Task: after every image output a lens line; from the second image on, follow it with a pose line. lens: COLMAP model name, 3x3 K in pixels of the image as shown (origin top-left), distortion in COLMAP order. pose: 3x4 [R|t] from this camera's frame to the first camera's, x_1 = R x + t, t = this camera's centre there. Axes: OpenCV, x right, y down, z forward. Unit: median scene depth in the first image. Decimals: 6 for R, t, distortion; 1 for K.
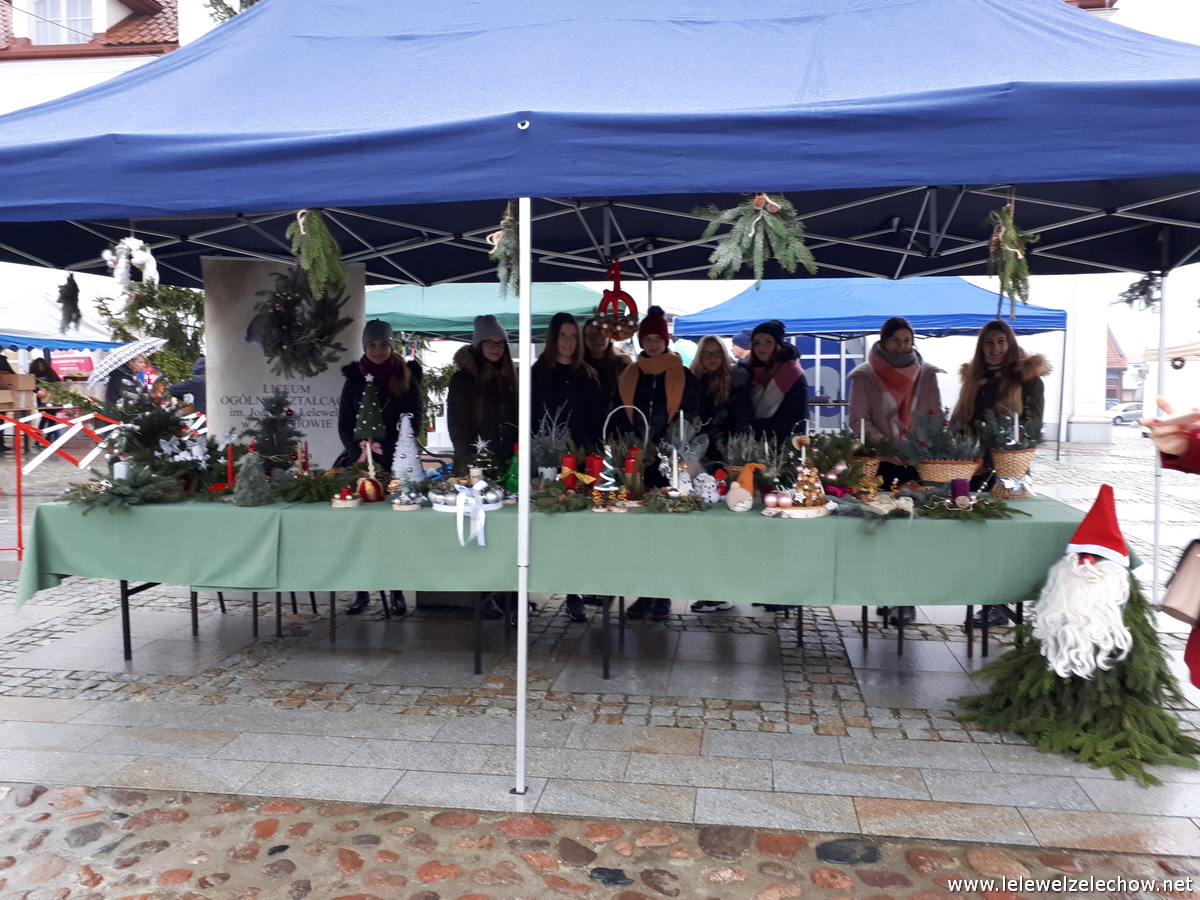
lens RADIAL K [[943.9, 0, 605.1], [0, 943.9, 442.5], [0, 0, 1]] dist [0.037910, -0.031445]
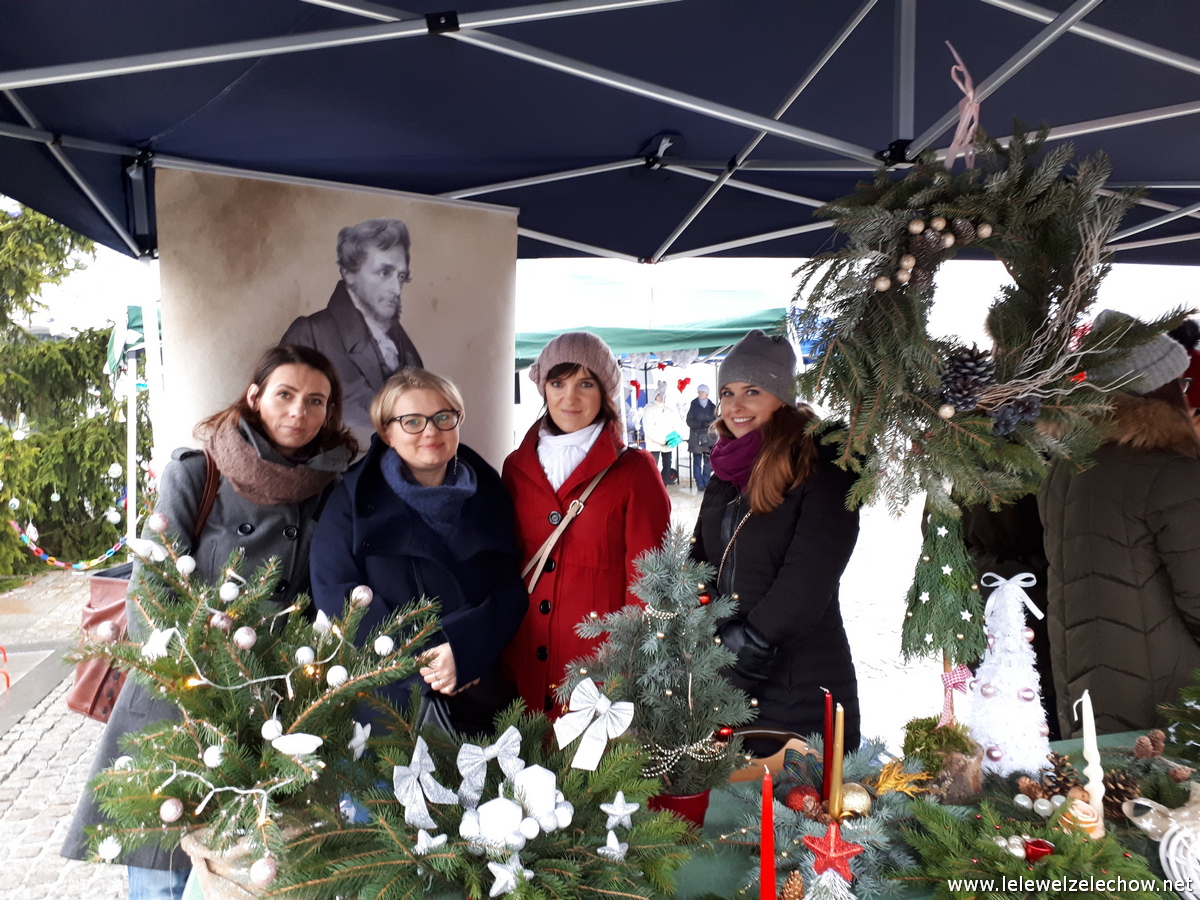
lens RADIAL K [[943.9, 0, 611.8], [0, 943.9, 409.8], [0, 0, 1]] dist [0.037910, -0.031445]
pose [[0.915583, -0.022490, 0.401501, -0.638705], [0.048098, 0.997392, -0.053815, -0.104744], [-0.399243, 0.068584, 0.914276, 0.914227]]
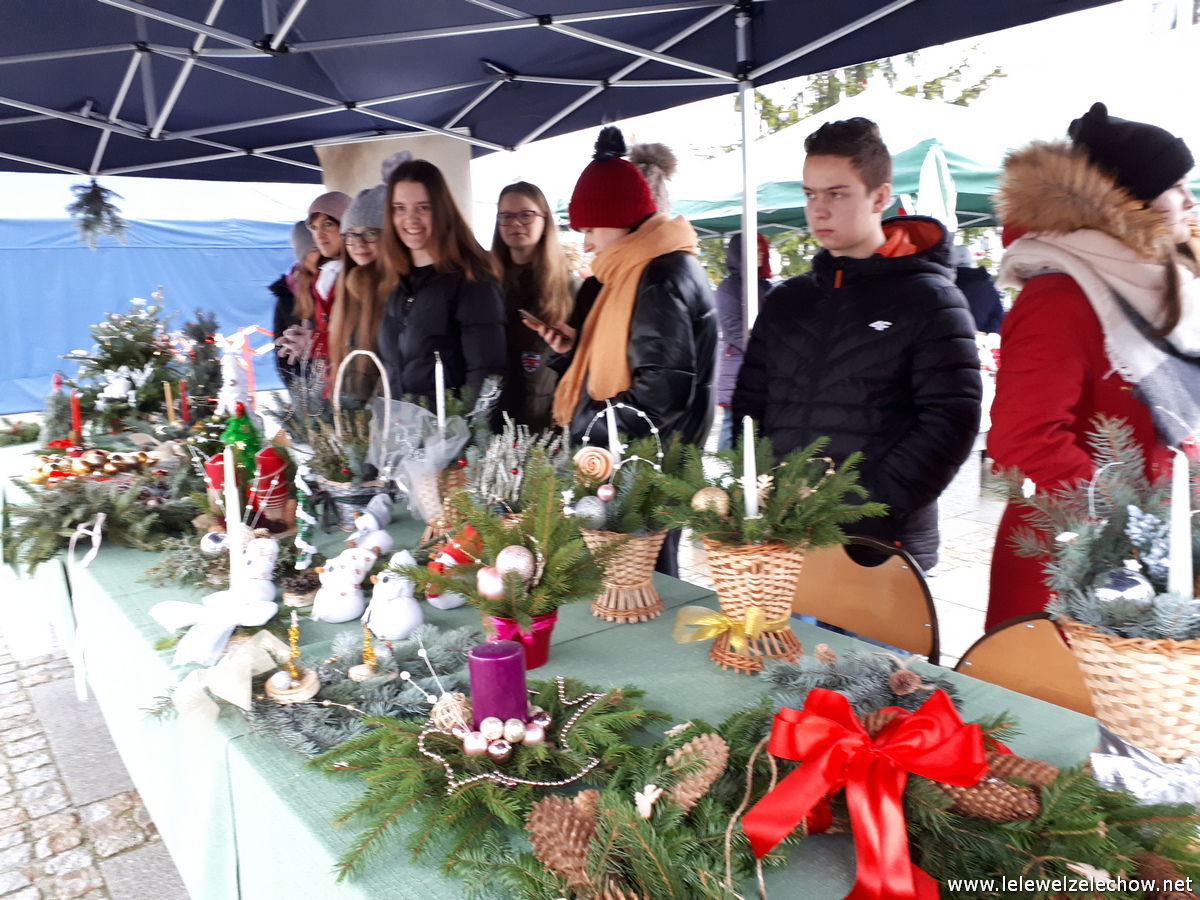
lens RADIAL K [[943.9, 0, 612.7], [0, 943.9, 444.9], [0, 0, 1]] dist [0.037910, -0.031445]
pose [[0.731271, 0.099158, -0.674841, 0.550402], [-0.024437, 0.992550, 0.119361, -0.059846], [0.681649, -0.070794, 0.728246, 0.854842]]
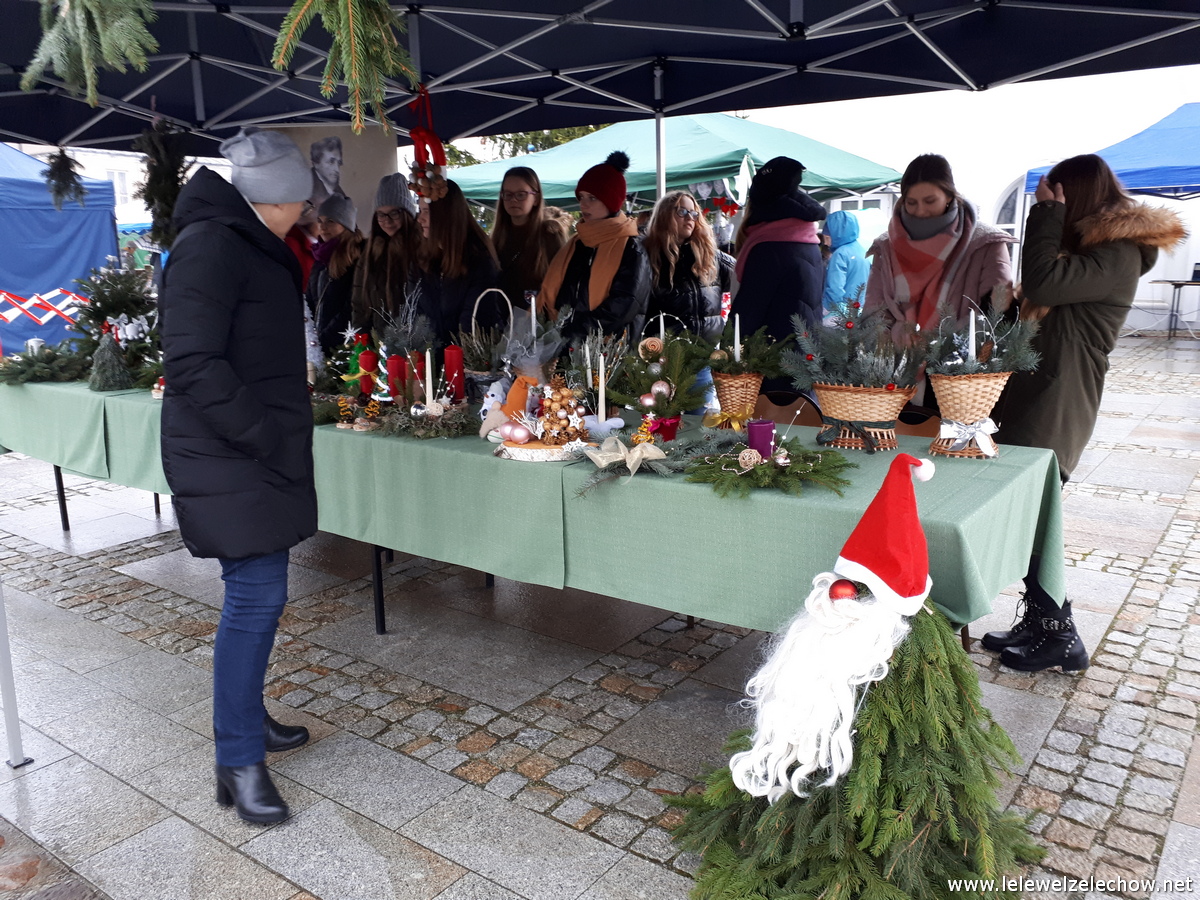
lens RADIAL K [[943.9, 0, 612.2], [0, 943.9, 455.6], [0, 0, 1]] dist [0.037910, -0.031445]
pose [[0.886391, 0.092149, -0.453674, 0.579709], [-0.025859, 0.988314, 0.150220, -0.028098], [0.462215, -0.121422, 0.878415, 0.439087]]
